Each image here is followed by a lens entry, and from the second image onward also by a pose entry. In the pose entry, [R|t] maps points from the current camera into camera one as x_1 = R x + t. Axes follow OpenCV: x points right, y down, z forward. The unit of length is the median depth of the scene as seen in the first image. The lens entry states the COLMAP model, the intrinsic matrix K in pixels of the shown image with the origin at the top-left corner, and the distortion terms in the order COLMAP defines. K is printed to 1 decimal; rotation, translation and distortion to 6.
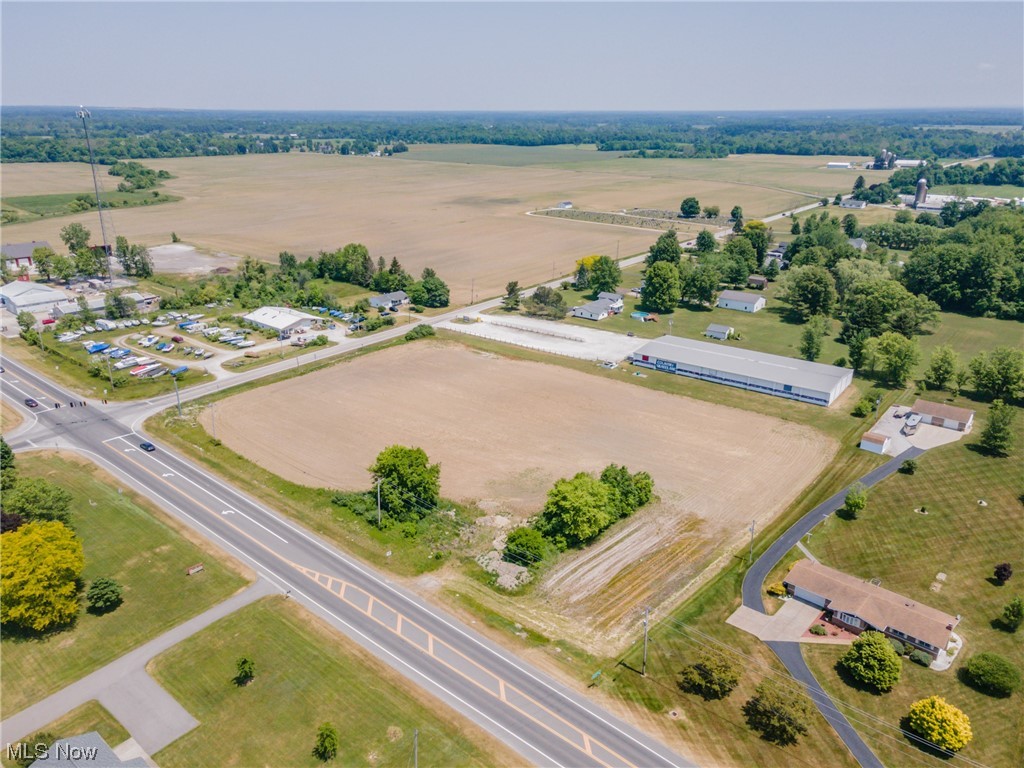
lens RADIAL K [[733.7, 0, 512.0], [0, 733.7, 384.0], [0, 0, 1]] dist [0.045715, -0.001171]
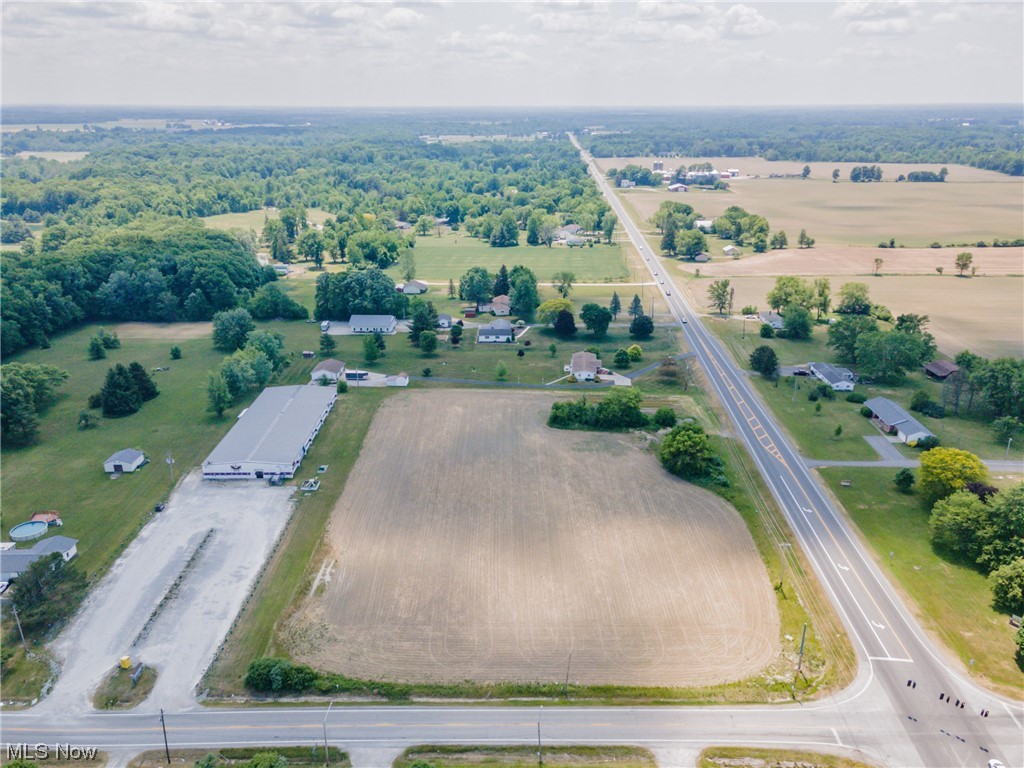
lens RADIAL K [[752.9, 0, 498.0], [0, 752.9, 383.9], [0, 0, 1]] dist [0.042365, -0.000535]
pose [[-0.592276, -0.281229, 0.755062, -0.612163], [0.281212, 0.806033, 0.520798, -0.507395], [-0.755069, 0.520789, -0.398309, 1.116475]]
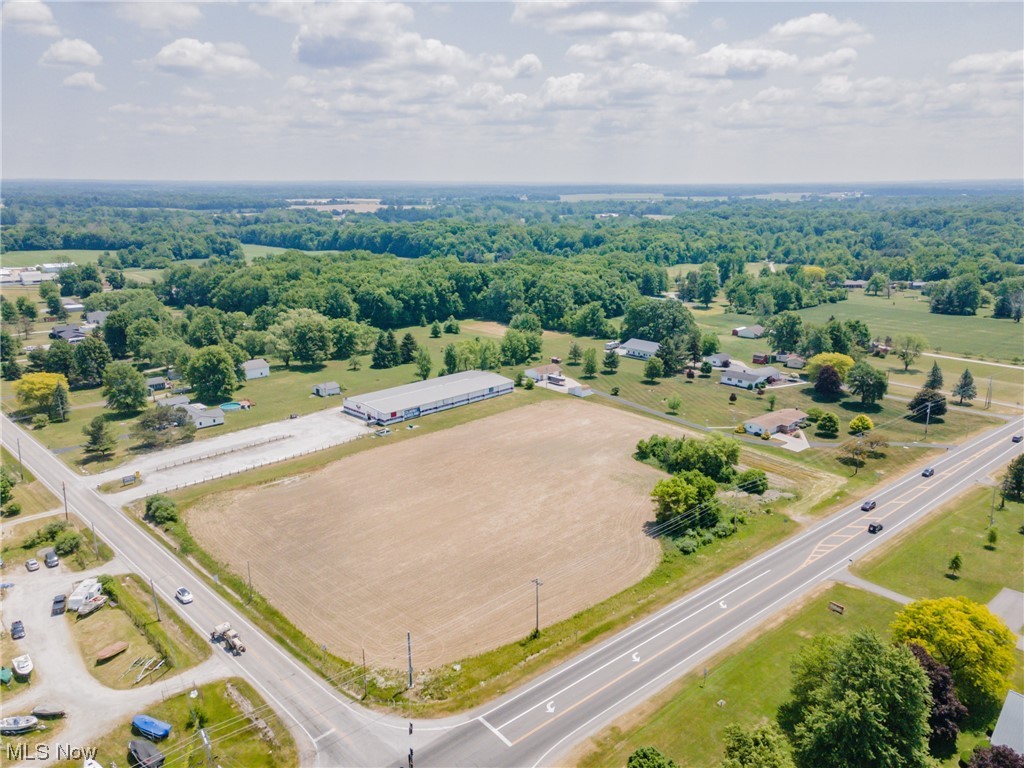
lens RADIAL K [[752.9, 0, 498.0], [0, 752.9, 383.9], [0, 0, 1]] dist [0.042365, -0.000535]
pose [[0.163232, -0.258695, 0.952067, -0.787293], [0.345434, 0.918912, 0.190461, -0.224381], [-0.924138, 0.297787, 0.239358, 0.590972]]
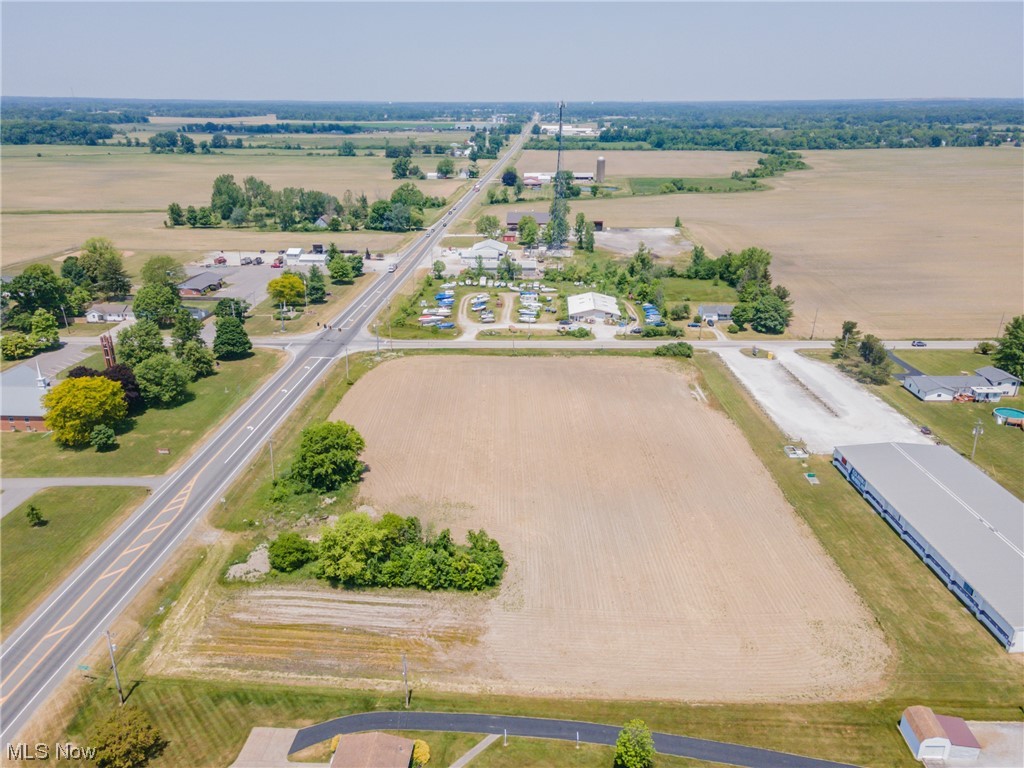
lens RADIAL K [[754.0, 0, 521.1], [0, 754.0, 368.5], [0, 0, 1]] dist [0.039342, 0.011087]
pose [[0.619486, 0.261241, -0.740264, 0.488498], [-0.273105, 0.955816, 0.108764, -0.109598], [0.735970, 0.134792, 0.663461, 0.302999]]
